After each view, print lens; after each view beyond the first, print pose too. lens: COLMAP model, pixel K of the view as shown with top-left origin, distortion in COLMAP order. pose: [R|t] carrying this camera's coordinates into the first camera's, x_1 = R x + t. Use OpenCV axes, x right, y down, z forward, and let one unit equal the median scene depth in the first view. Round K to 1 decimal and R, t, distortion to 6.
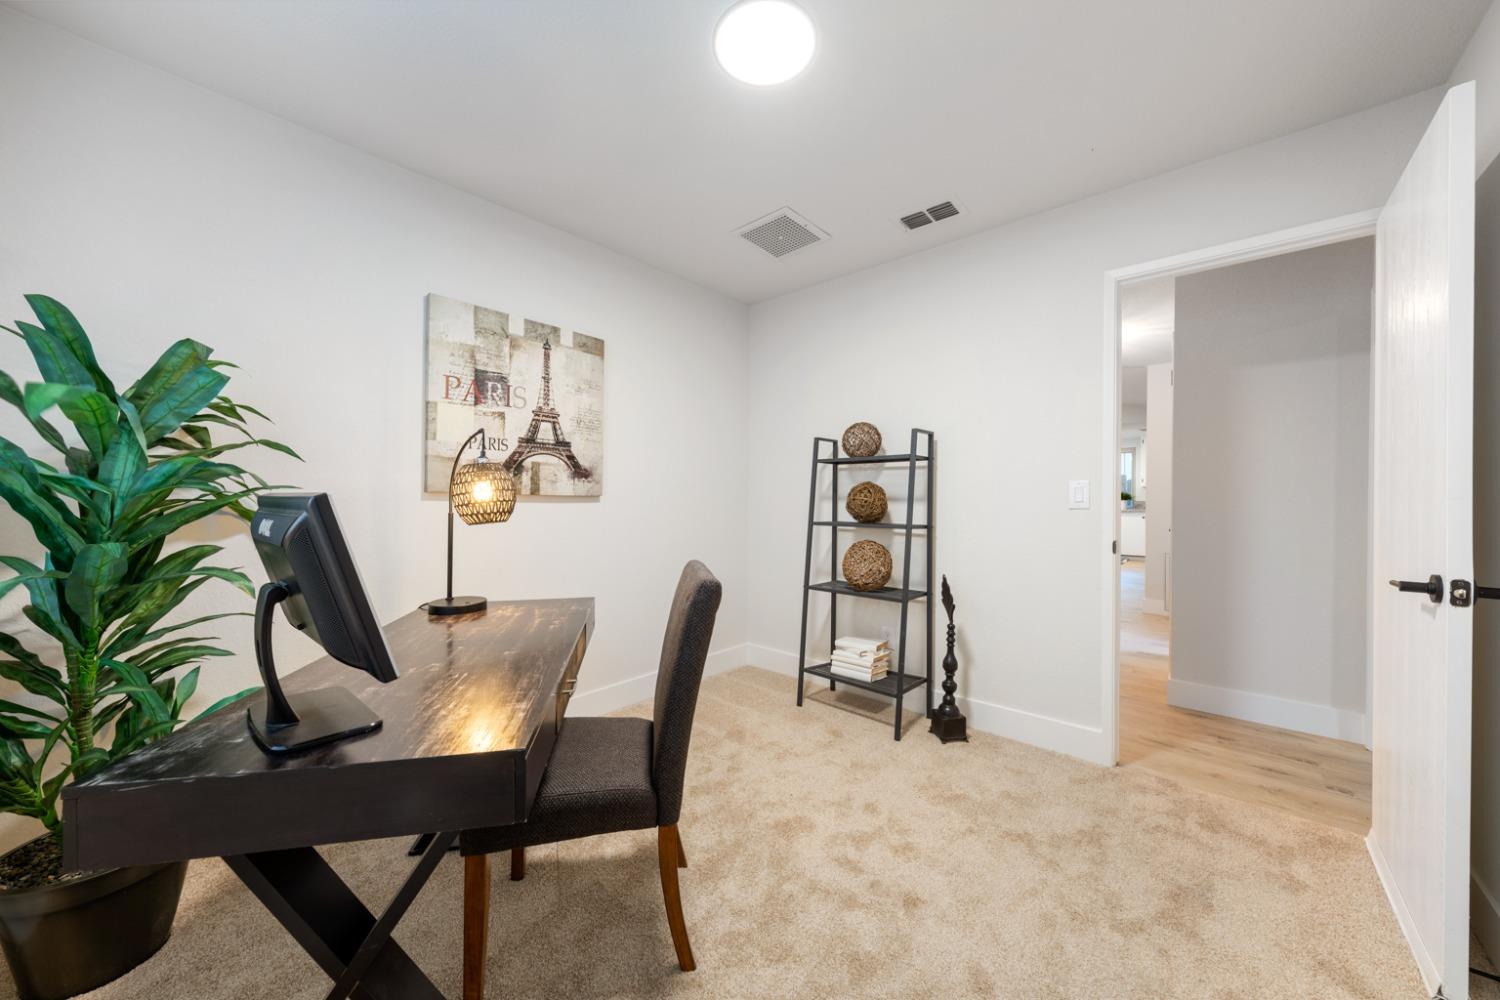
lens RADIAL K [[538.4, 0, 750.8], [0, 538.4, 500.1], [0, 0, 1]] dist [-0.002235, -0.000433]
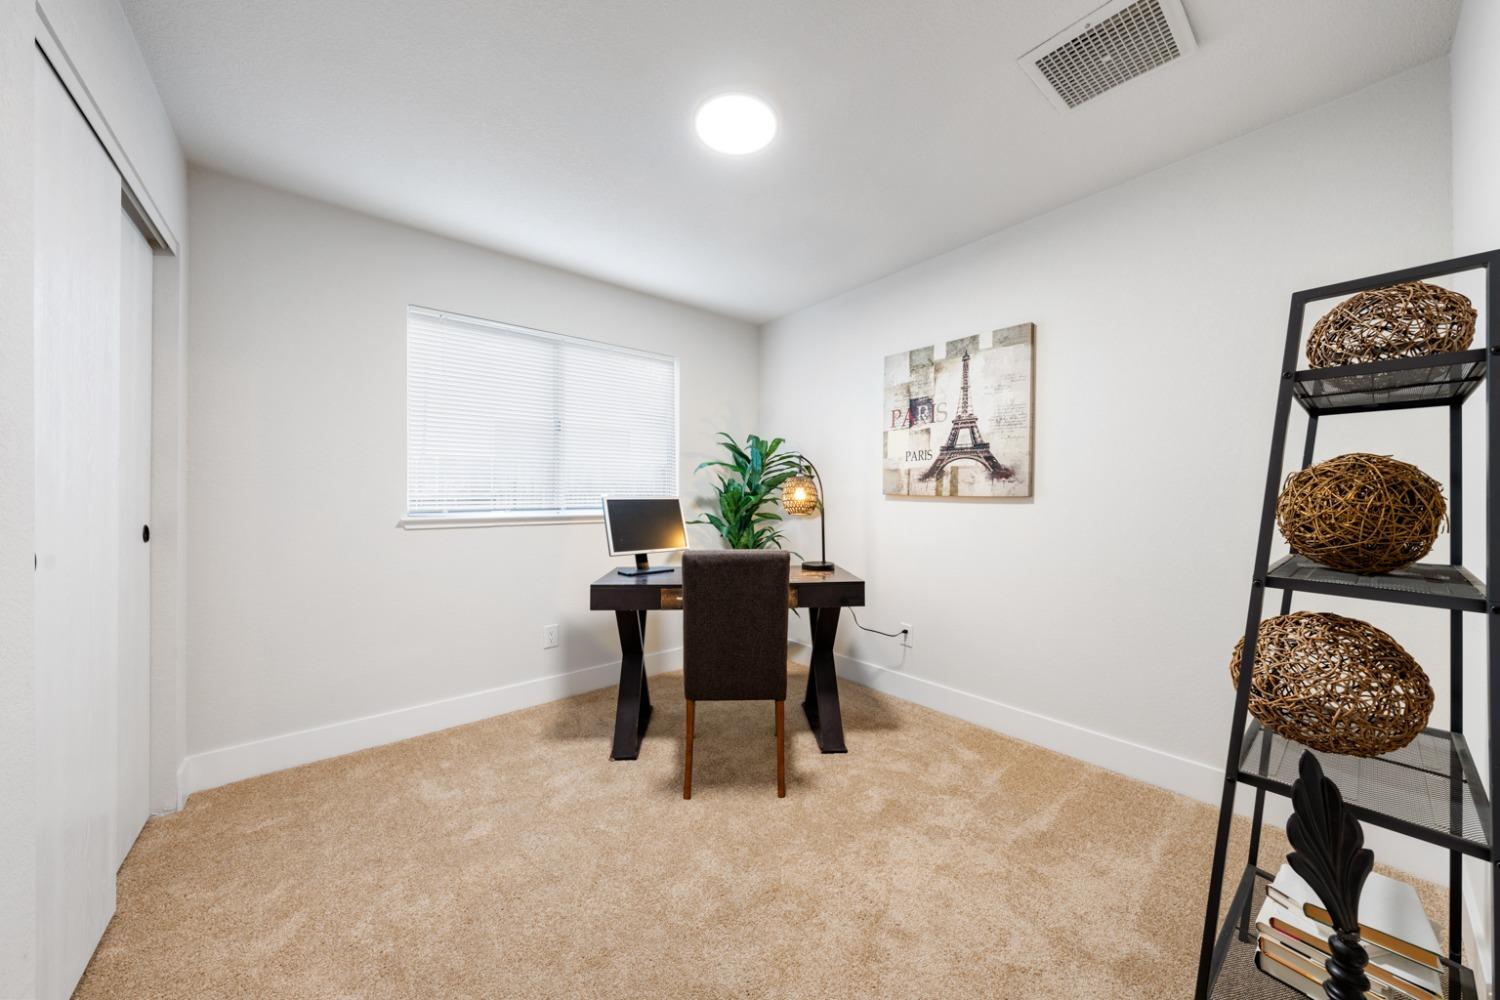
lens RADIAL K [[512.3, 0, 752.3], [0, 512.3, 495.3], [0, 0, 1]] dist [-0.000422, -0.000063]
pose [[-0.159871, -0.001468, -0.987137, 0.714007], [-0.001616, 0.999998, -0.001225, -0.009063], [0.987137, 0.001400, -0.159873, 0.757839]]
